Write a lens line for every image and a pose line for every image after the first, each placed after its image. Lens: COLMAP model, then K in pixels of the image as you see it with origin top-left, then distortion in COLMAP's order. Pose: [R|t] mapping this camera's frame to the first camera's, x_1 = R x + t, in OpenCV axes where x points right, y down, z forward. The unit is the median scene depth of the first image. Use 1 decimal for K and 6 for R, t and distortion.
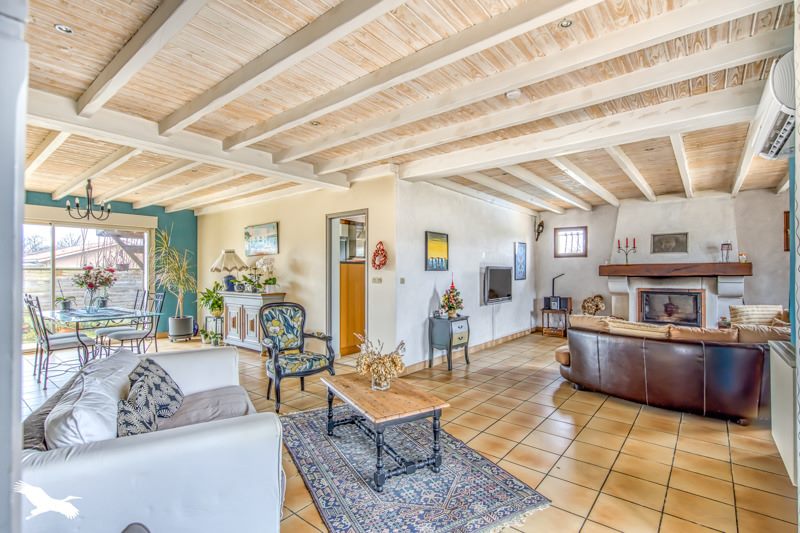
lens RADIAL K [[371.8, 0, 407.3], [0, 371.8, 270.9], [0, 0, 1]] dist [0.002682, -0.000164]
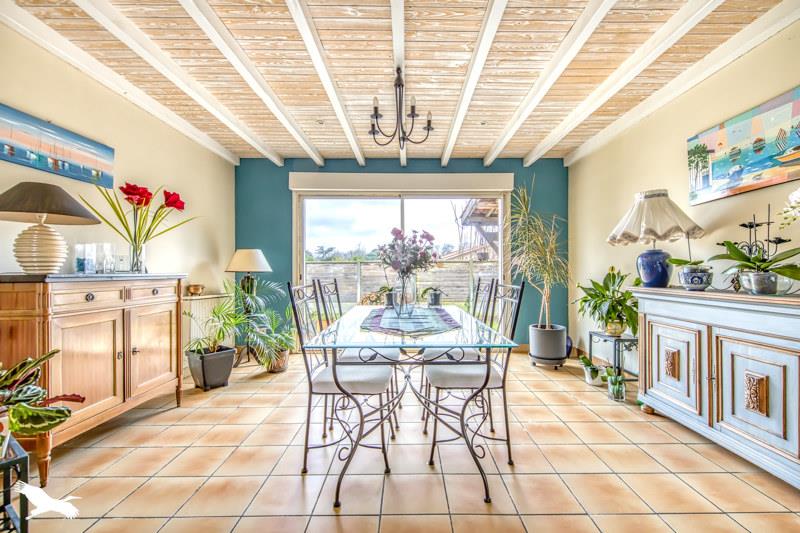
lens RADIAL K [[380.7, 0, 403.1], [0, 380.7, 268.1], [0, 0, 1]] dist [-0.001661, 0.000048]
pose [[0.635494, -0.001807, -0.772104, -0.292546], [0.006171, 0.999977, 0.002738, 0.026890], [0.772081, -0.006505, 0.635491, 0.447157]]
